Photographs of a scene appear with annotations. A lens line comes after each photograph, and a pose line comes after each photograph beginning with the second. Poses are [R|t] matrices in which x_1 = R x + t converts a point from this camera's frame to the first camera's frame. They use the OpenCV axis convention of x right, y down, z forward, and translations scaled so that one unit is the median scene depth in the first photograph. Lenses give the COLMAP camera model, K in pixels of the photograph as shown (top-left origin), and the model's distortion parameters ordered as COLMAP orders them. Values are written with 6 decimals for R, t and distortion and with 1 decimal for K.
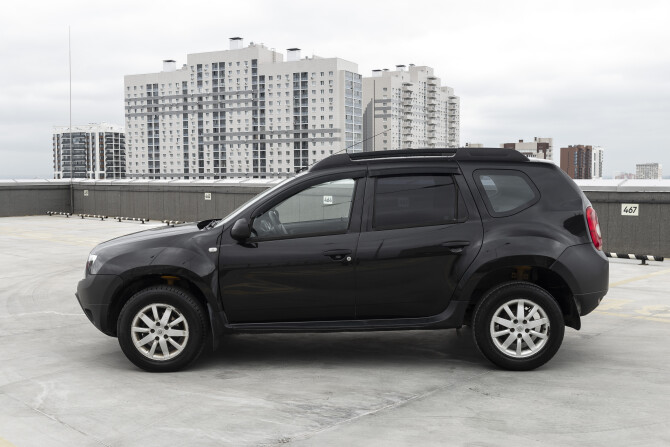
lens RADIAL K [[738.9, 0, 325.5], [0, 738.9, 223.9], [0, 0, 1]] dist [-0.000136, 0.019274]
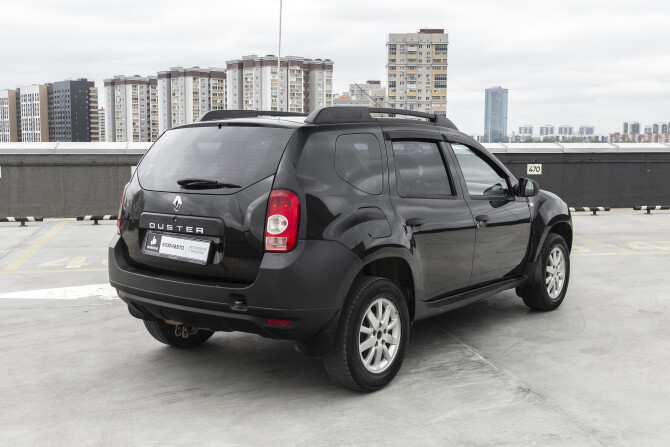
lens RADIAL K [[774.4, 0, 335.0], [0, 774.4, 223.5], [0, 0, 1]] dist [0.009388, 0.006705]
pose [[0.540248, -0.087658, 0.836928, -0.995599], [0.049853, 0.996147, 0.072153, -0.034537], [-0.840028, 0.002743, 0.542537, 0.556729]]
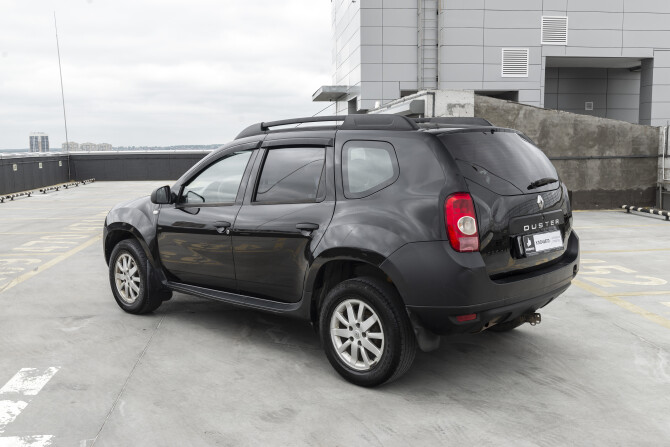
lens RADIAL K [[666.1, 0, 335.0], [0, 666.1, 223.5], [0, 0, 1]] dist [0.001536, 0.004265]
pose [[-0.780360, -0.058440, 0.622594, -0.642234], [0.057133, 0.984796, 0.164048, -0.135641], [-0.622715, 0.163587, -0.765157, 2.108382]]
